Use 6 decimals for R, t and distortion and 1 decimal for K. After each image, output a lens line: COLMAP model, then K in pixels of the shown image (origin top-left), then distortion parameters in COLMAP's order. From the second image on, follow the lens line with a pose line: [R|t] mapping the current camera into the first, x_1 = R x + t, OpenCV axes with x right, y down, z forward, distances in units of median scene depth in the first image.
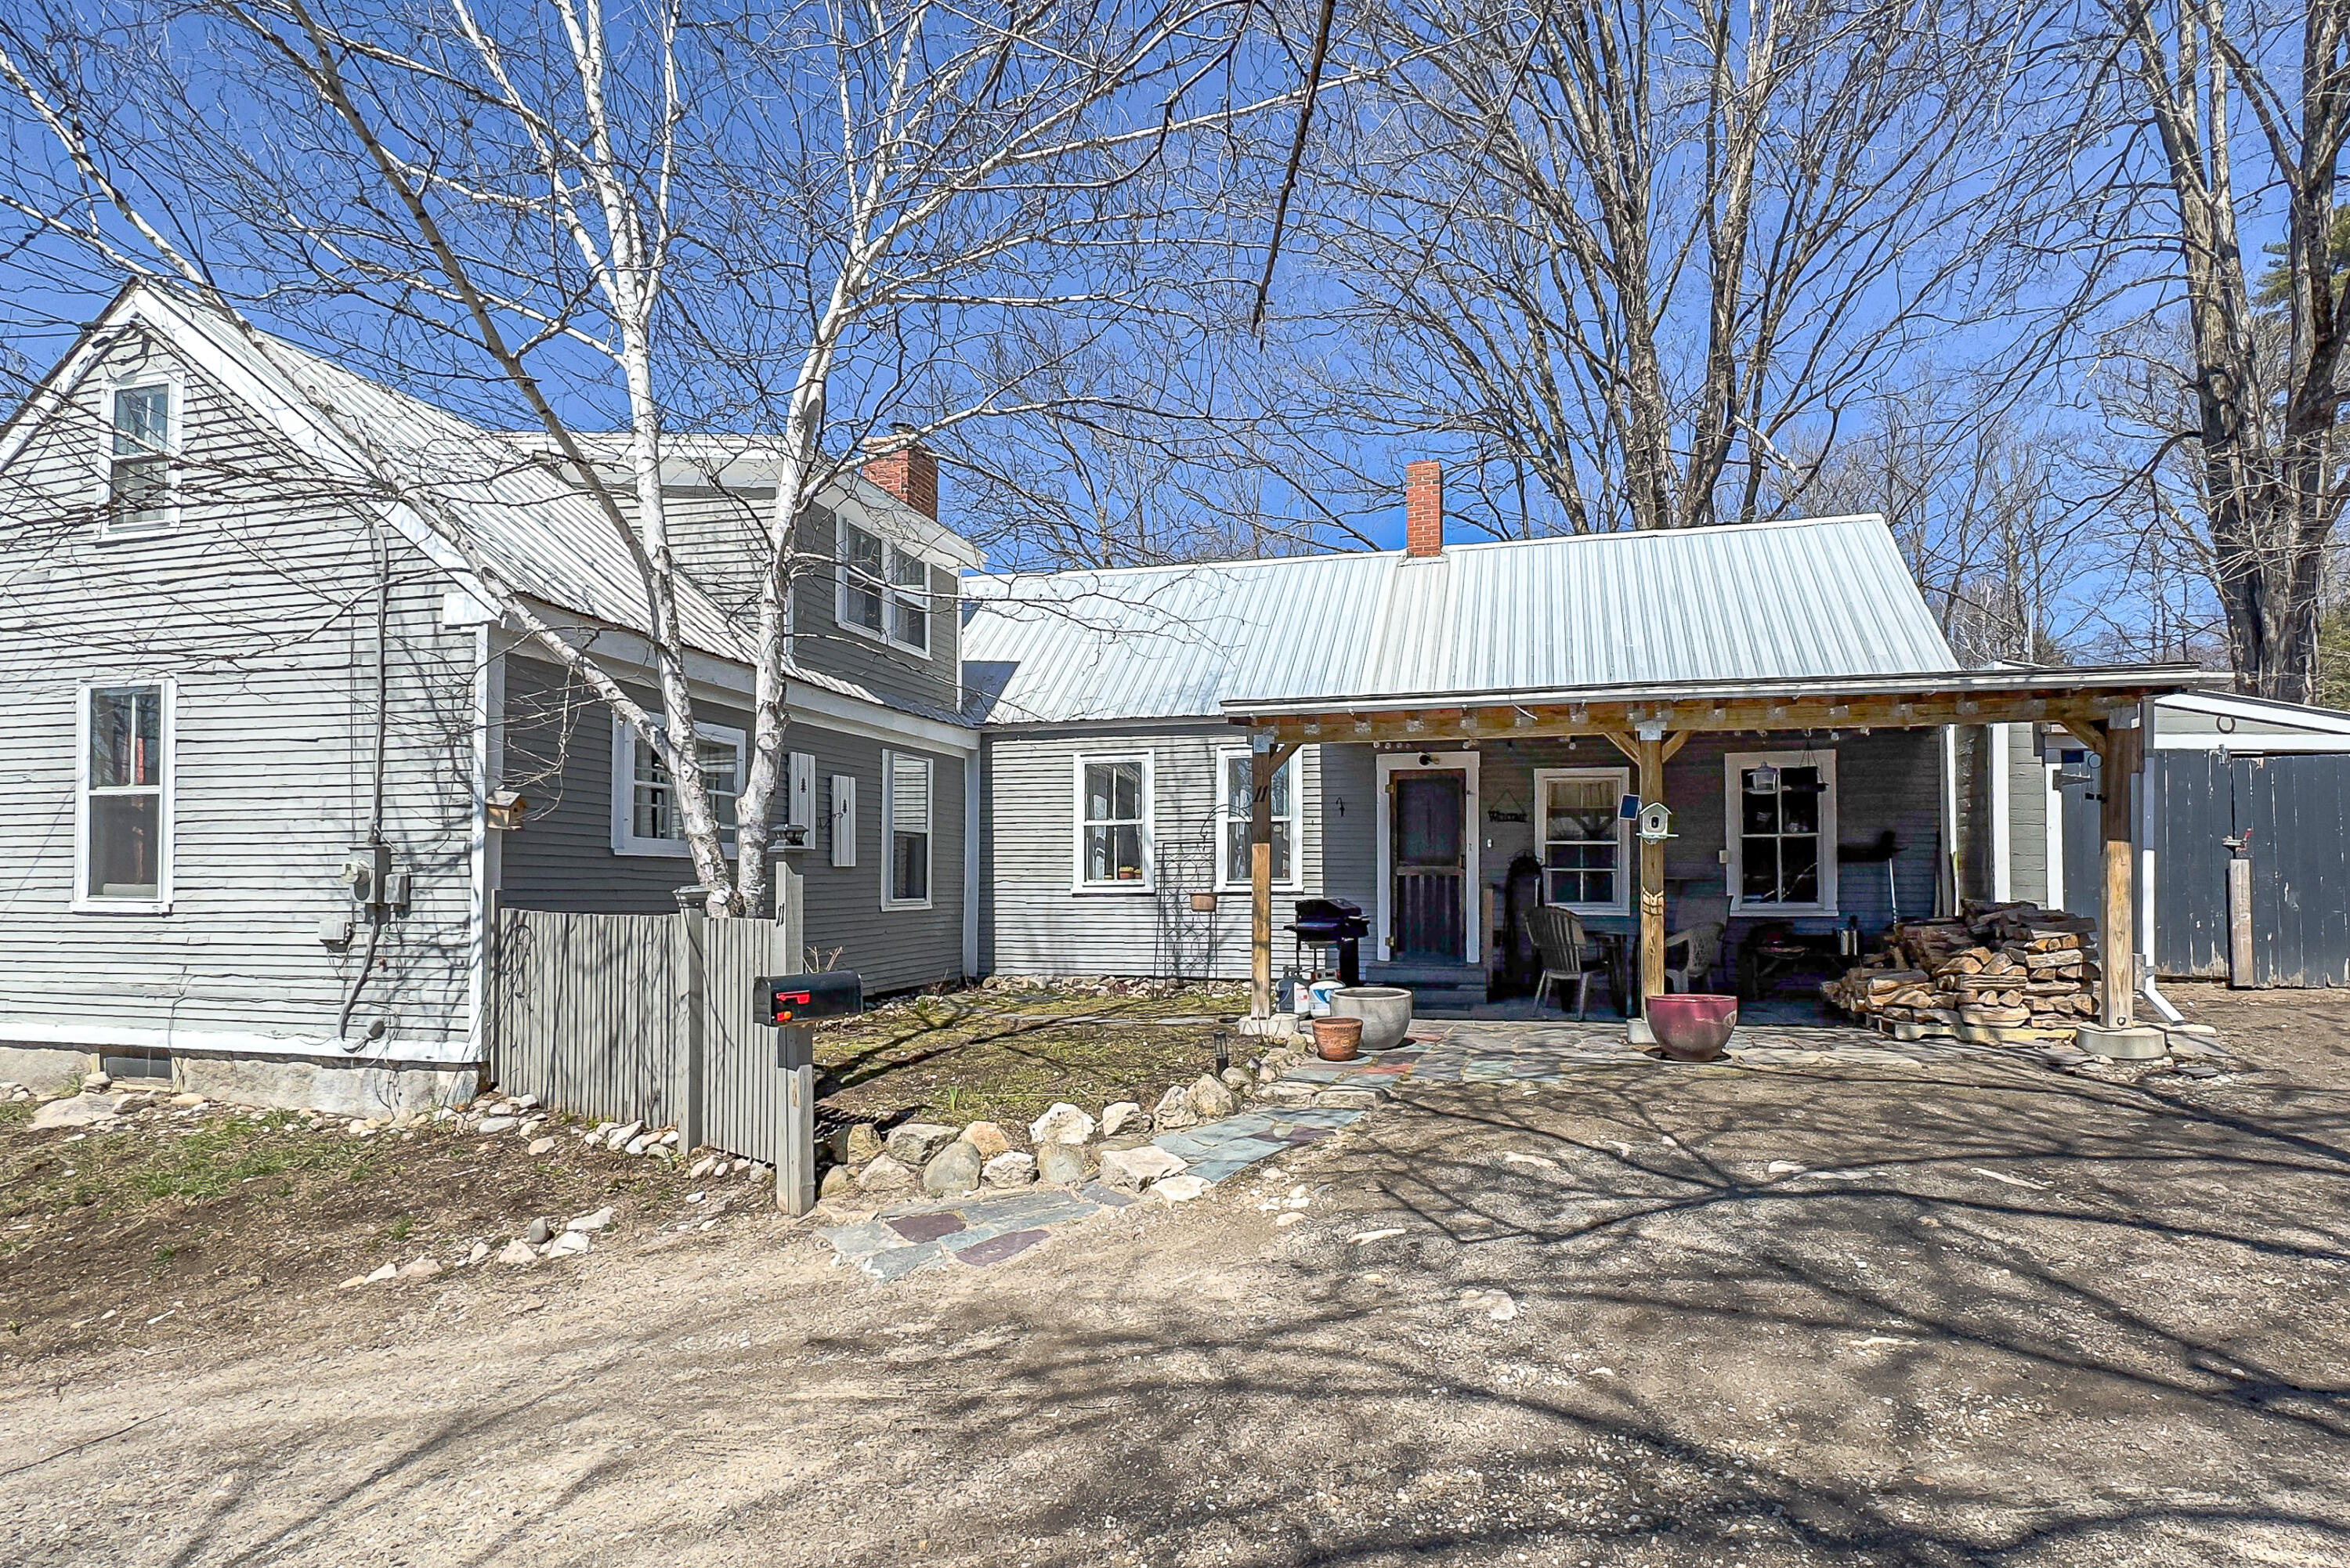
lens RADIAL K [[1080.1, 0, 1185.7], [0, 1080.1, 861.9], [0, 0, 1]] dist [0.000256, 0.000399]
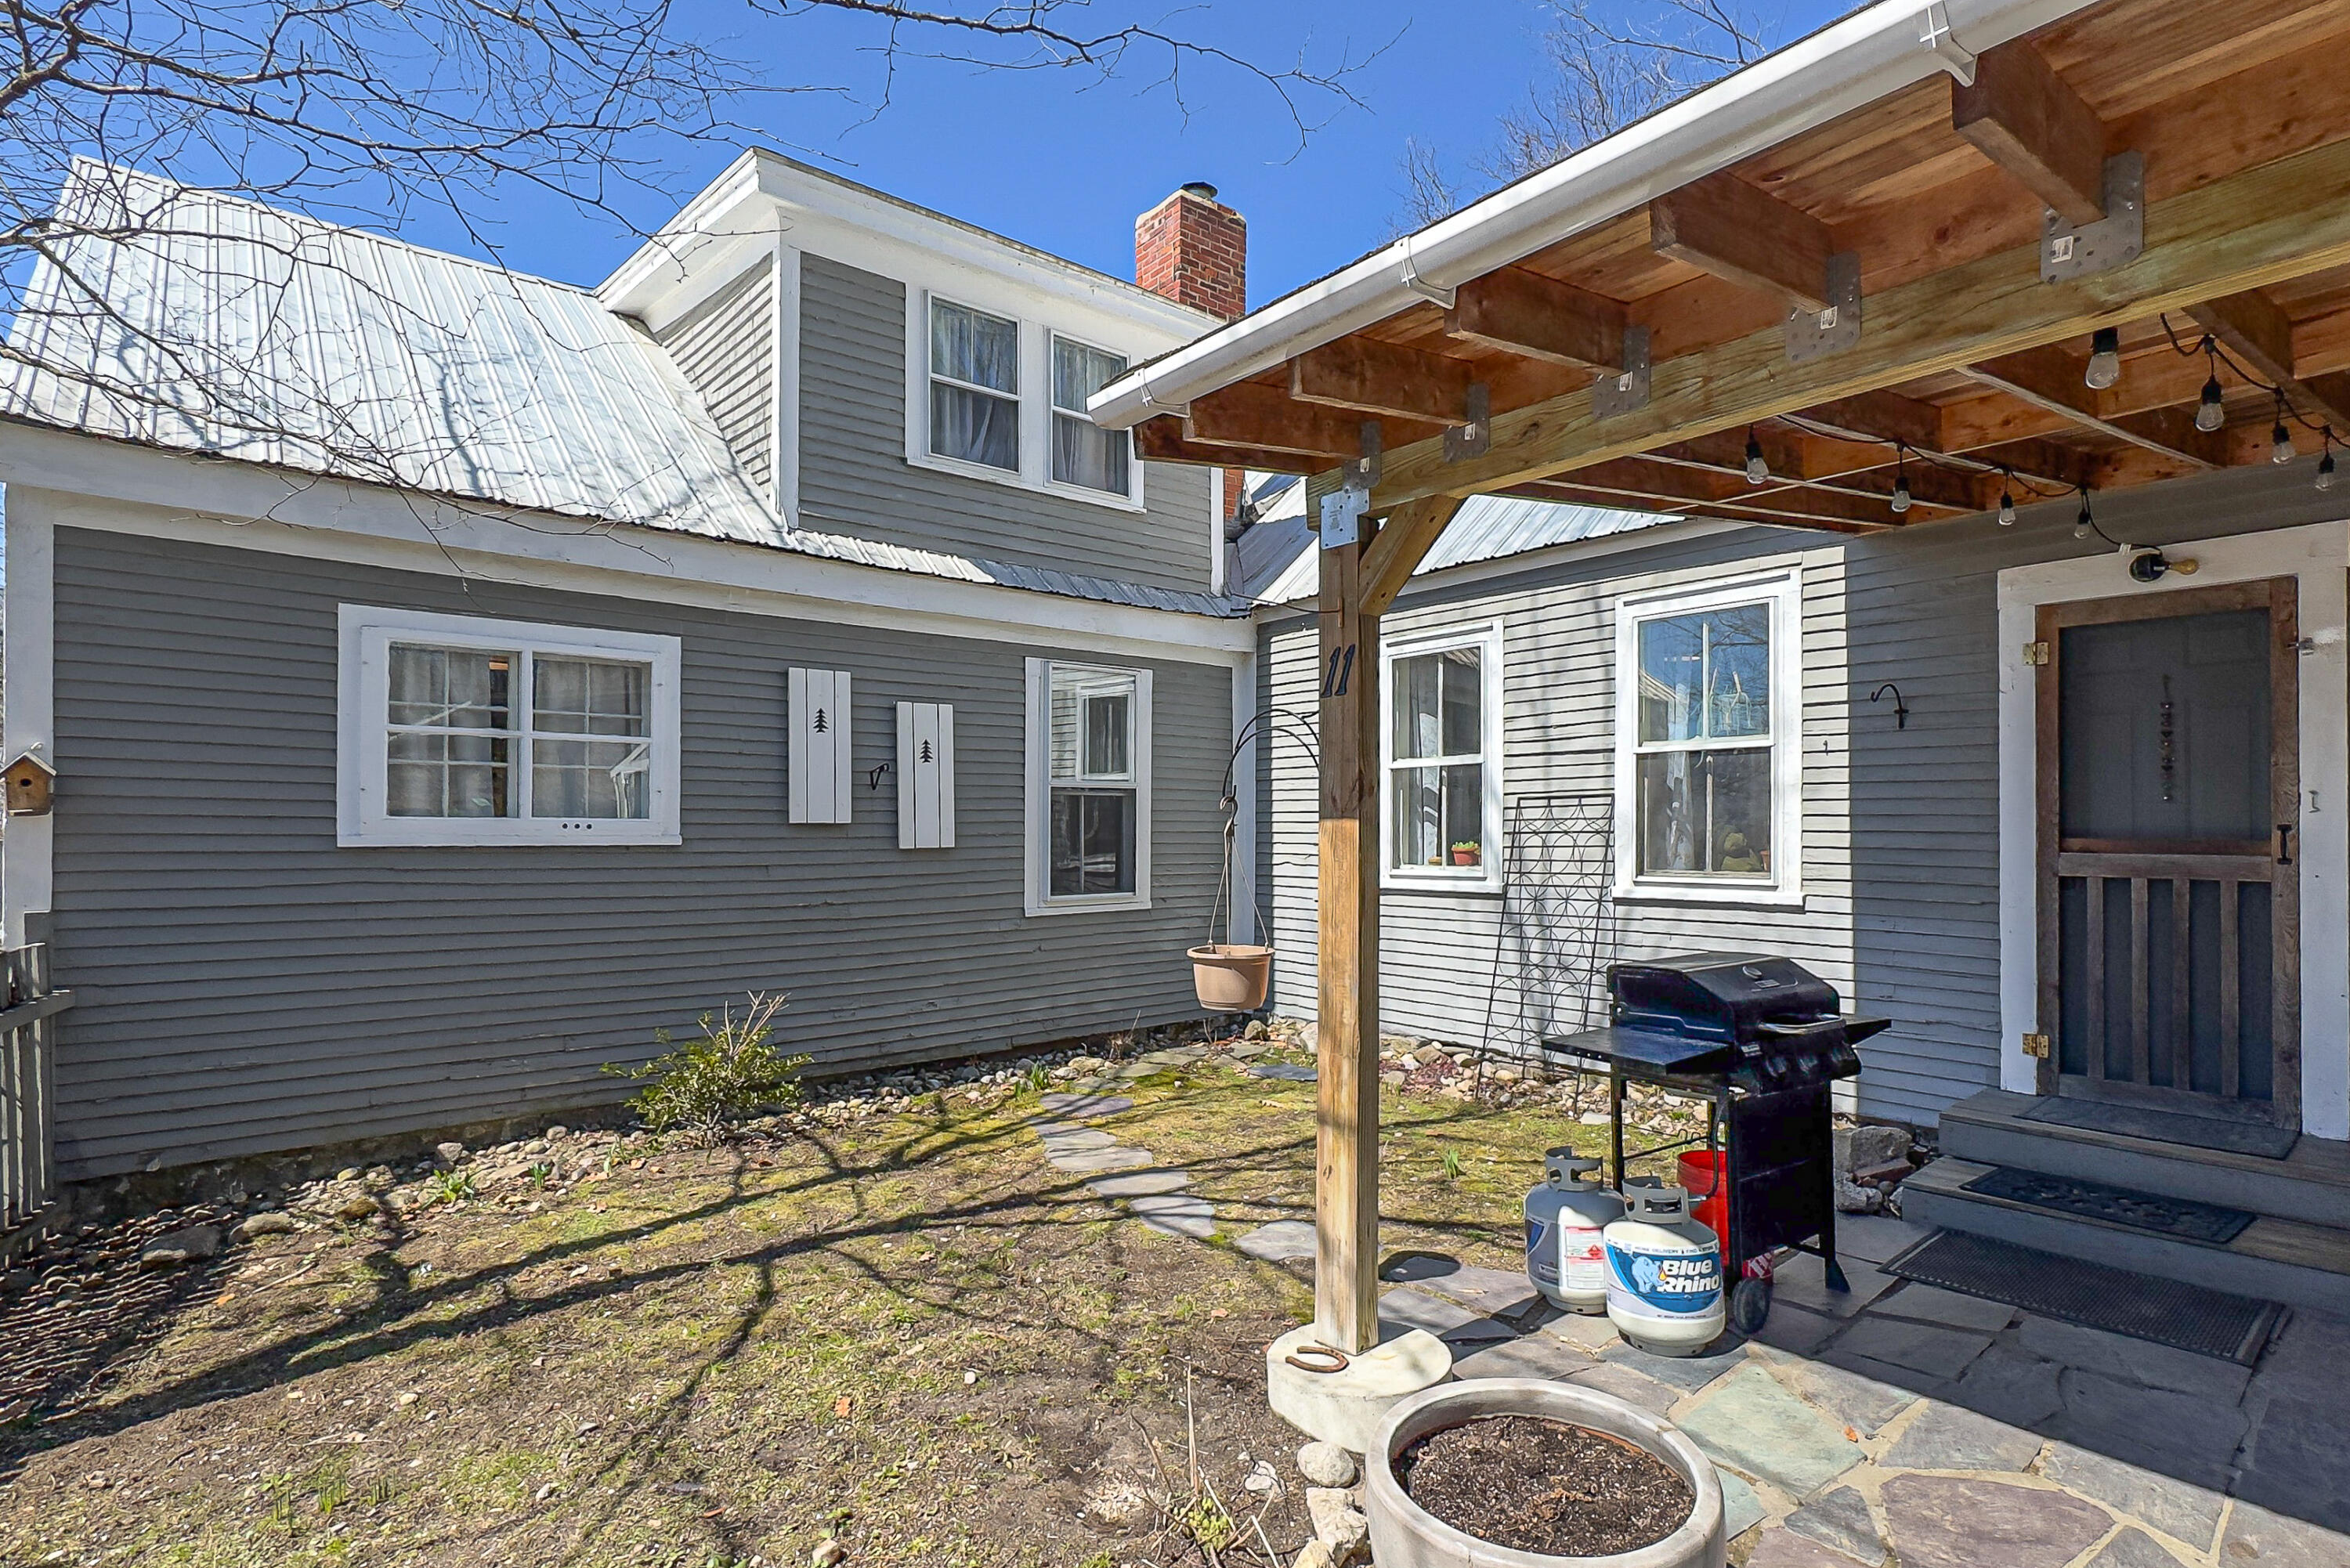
lens RADIAL K [[1110.1, 0, 1232.2], [0, 1110.1, 811.1], [0, 0, 1]] dist [-0.000866, -0.000161]
pose [[0.835802, -0.007910, -0.548974, 0.266545], [0.011801, 0.999924, 0.003558, -0.024895], [0.548905, -0.009452, 0.835832, 0.810320]]
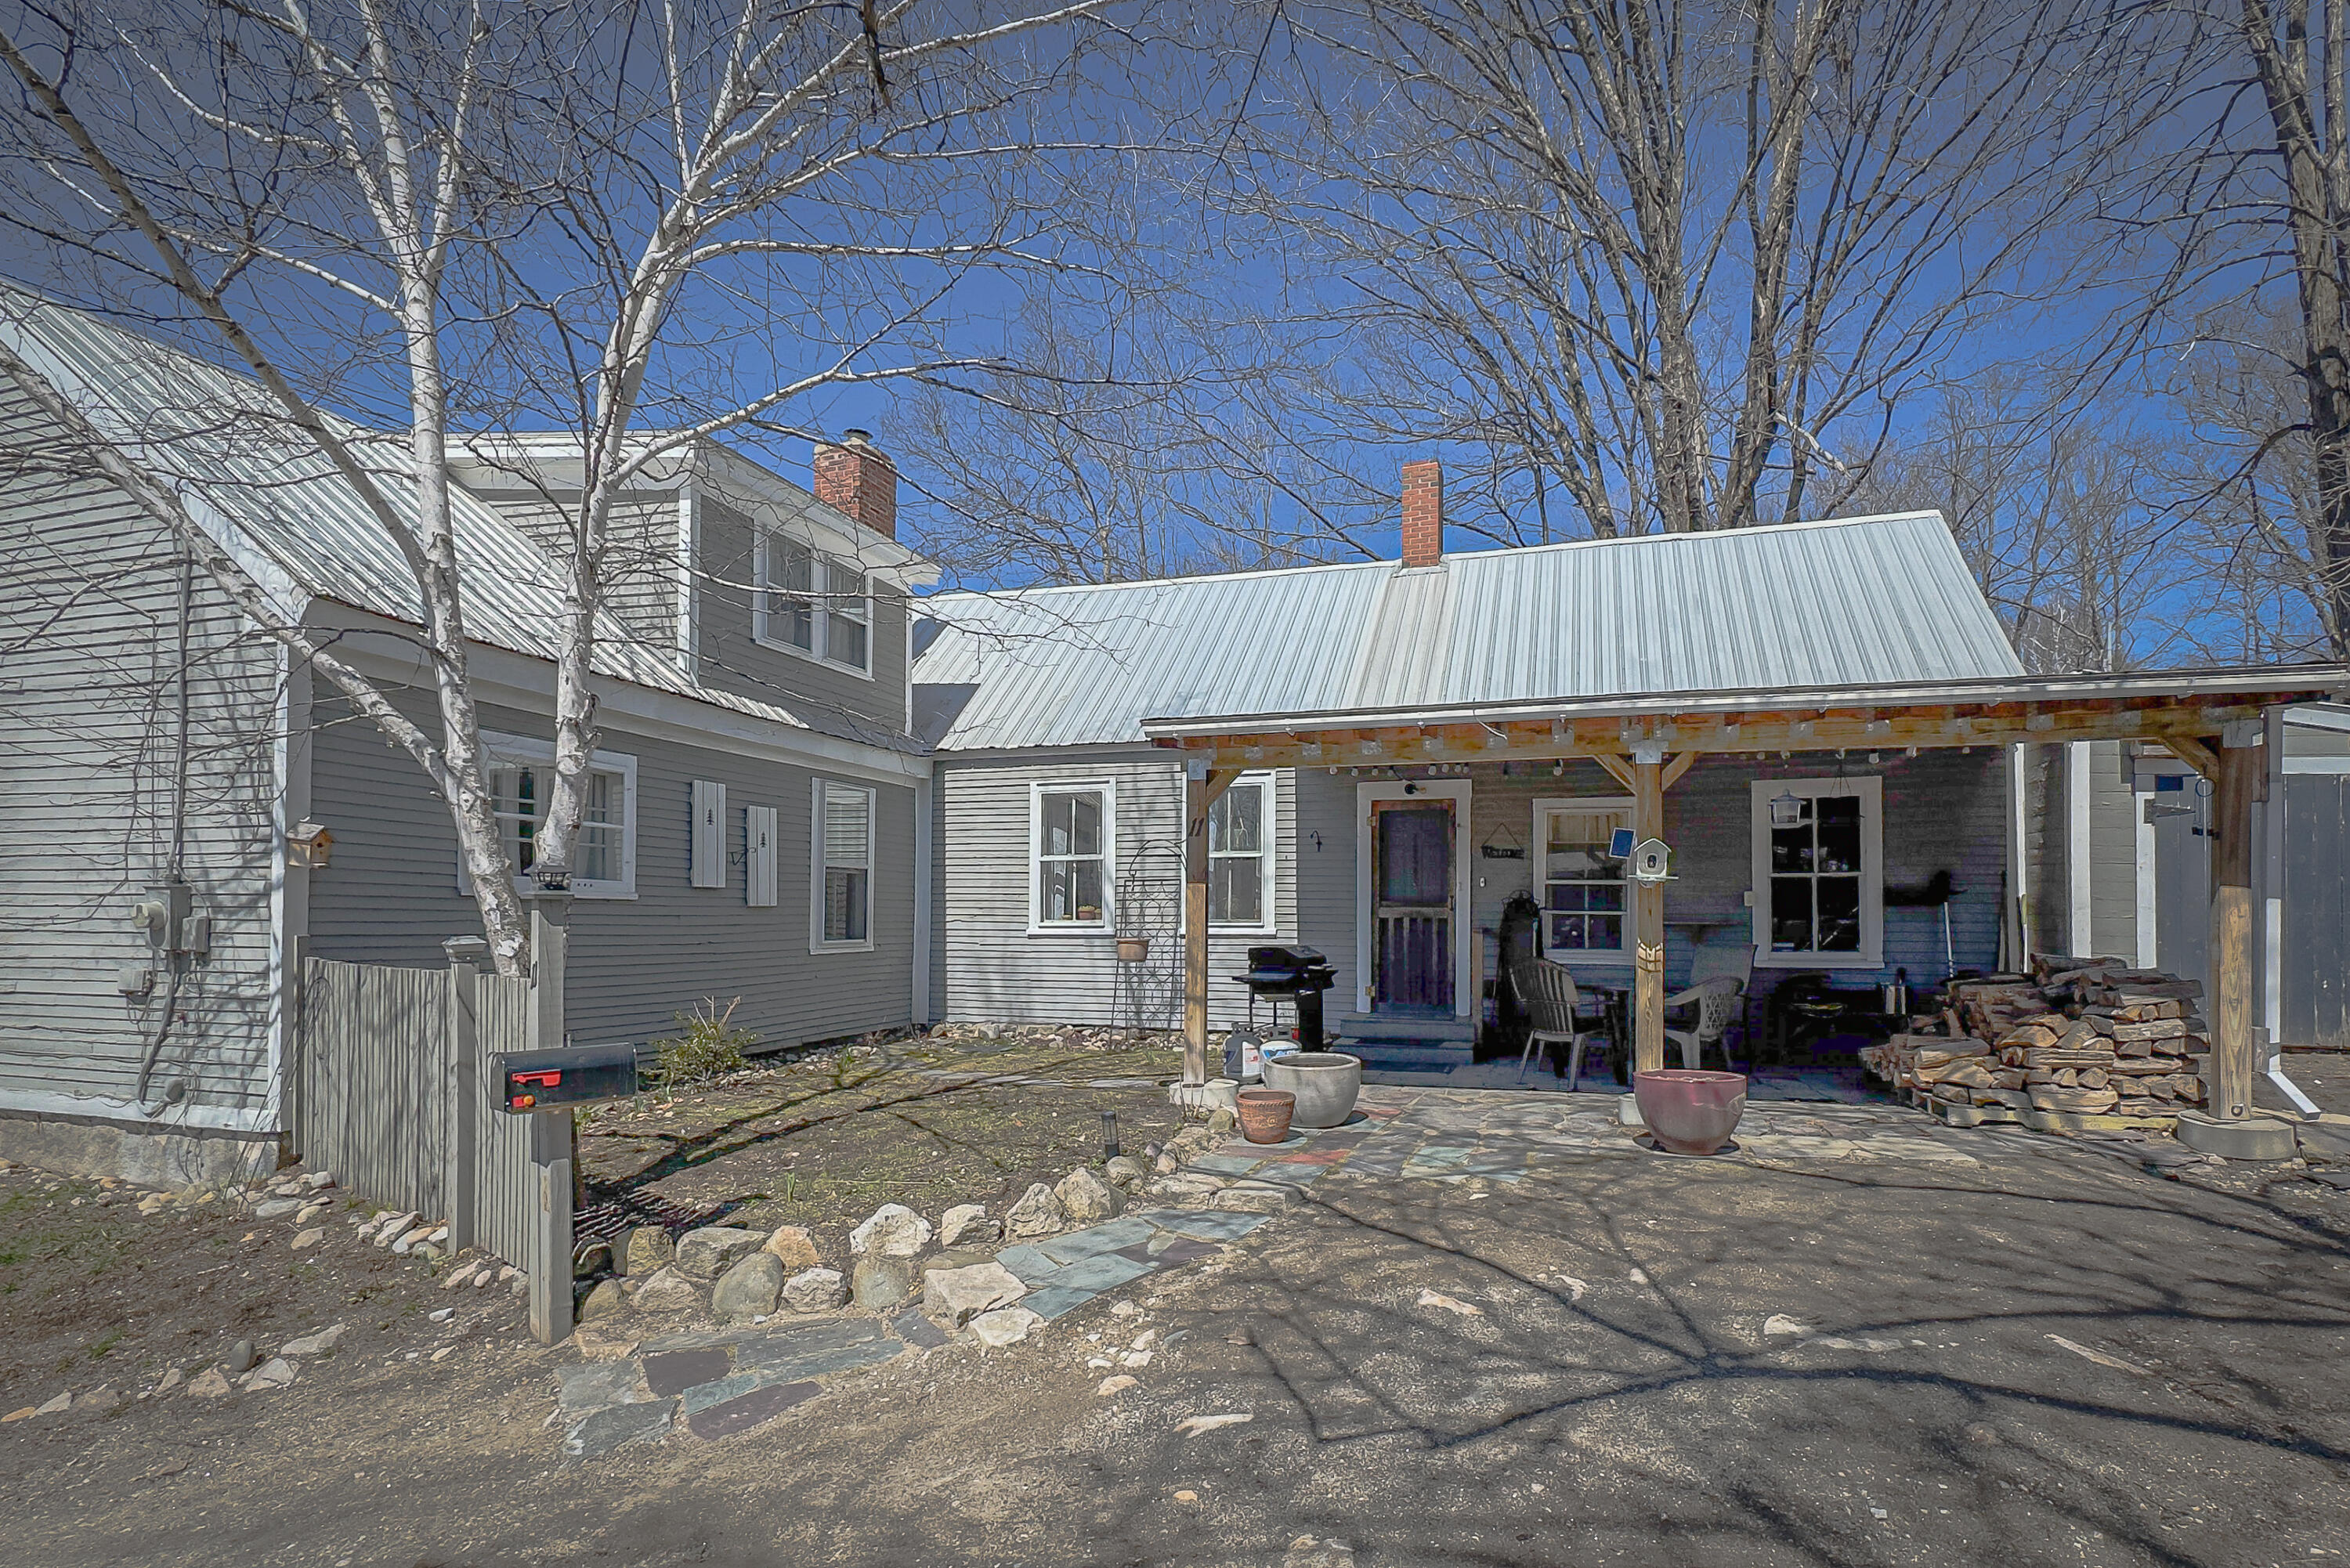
lens RADIAL K [[1079.8, 0, 1171.1], [0, 1079.8, 896.0], [0, 0, 1]] dist [0.000616, -0.000160]
pose [[0.998770, 0.004066, -0.049424, 0.107685], [-0.003971, 0.999990, 0.002009, -0.010515], [0.049431, -0.001810, 0.998776, 0.151053]]
